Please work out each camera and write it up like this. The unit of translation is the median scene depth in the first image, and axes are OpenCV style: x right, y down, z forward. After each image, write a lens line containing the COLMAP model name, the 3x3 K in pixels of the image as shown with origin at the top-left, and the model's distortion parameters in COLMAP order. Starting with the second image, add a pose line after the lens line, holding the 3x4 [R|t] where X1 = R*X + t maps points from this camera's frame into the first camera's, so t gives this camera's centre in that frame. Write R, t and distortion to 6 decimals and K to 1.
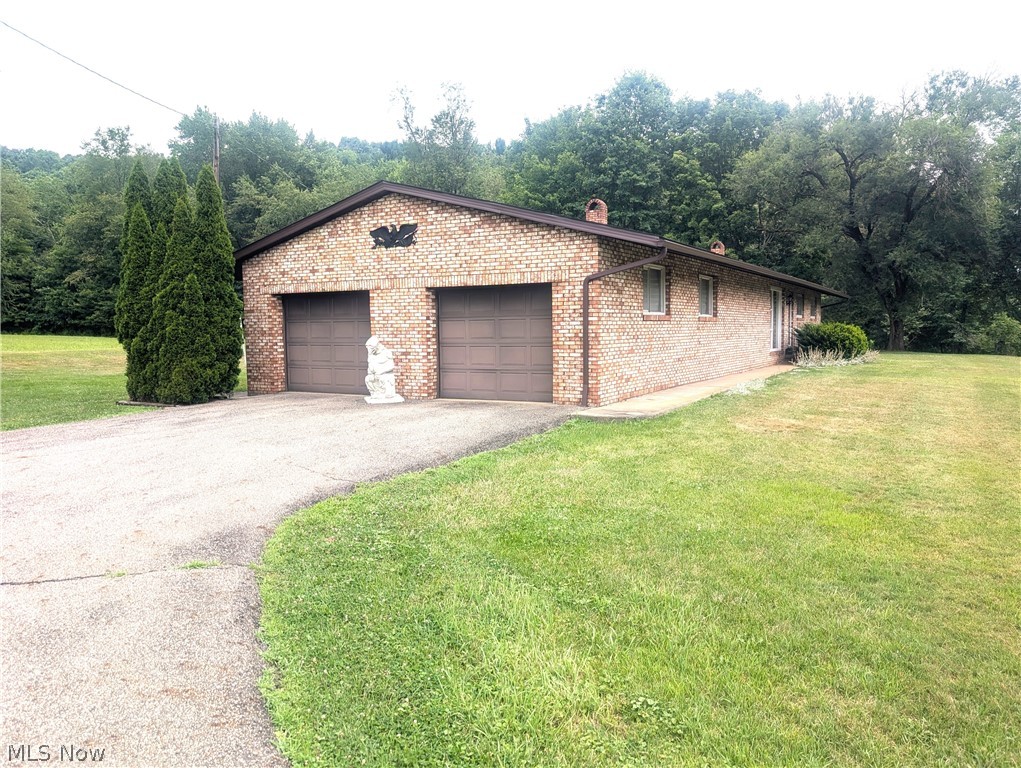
lens RADIAL K [[734.2, 0, 510.5], [0, 734.2, 384.0], [0, 0, 1]] dist [0.111907, -0.228279]
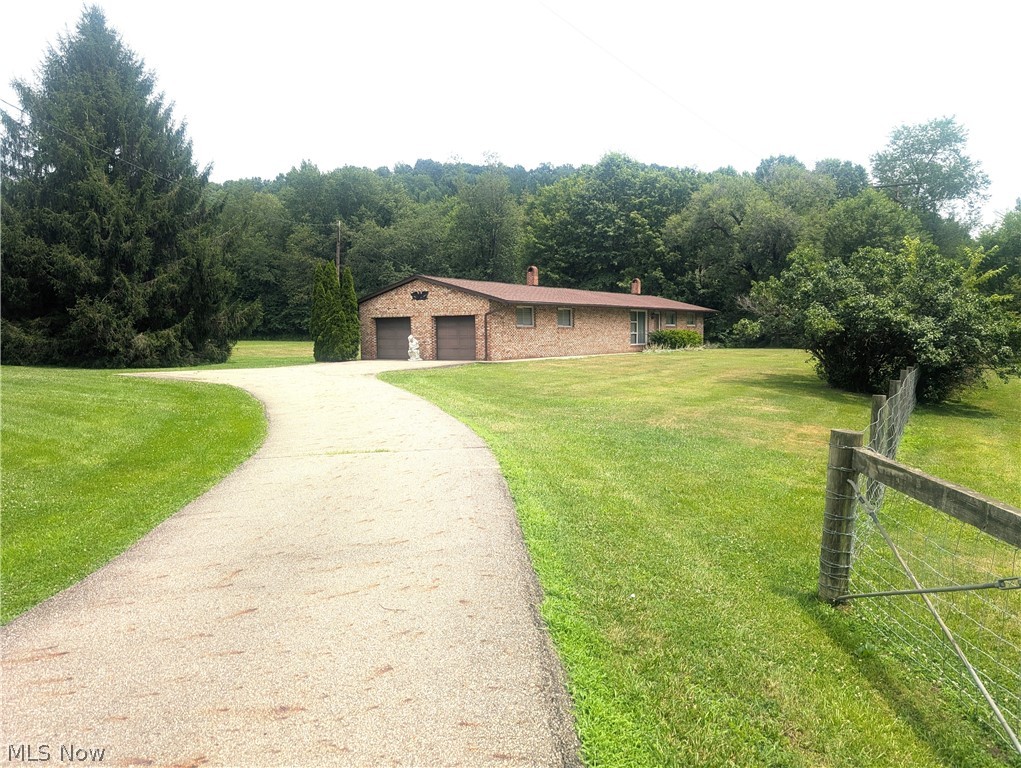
lens RADIAL K [[734.2, 0, 510.5], [0, 734.2, 384.0], [0, 0, 1]] dist [0.111907, -0.228279]
pose [[0.995128, 0.005563, -0.098435, 0.399038], [-0.006276, 0.999956, -0.006942, 0.117248], [0.098392, 0.007526, 0.995119, -1.468859]]
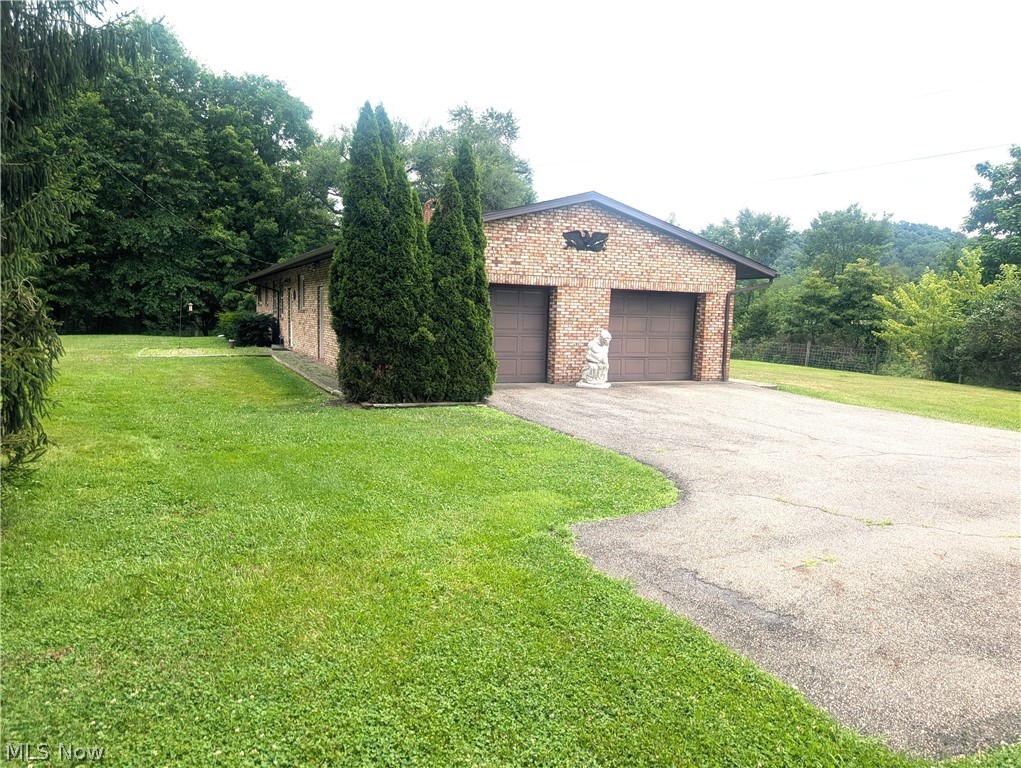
lens RADIAL K [[734.2, 0, 510.5], [0, 734.2, 384.0], [0, 0, 1]] dist [0.111907, -0.228279]
pose [[0.574252, -0.050139, 0.817142, -1.149333], [0.025896, 0.998736, 0.043083, -0.032485], [-0.818269, -0.003580, 0.574824, 0.441026]]
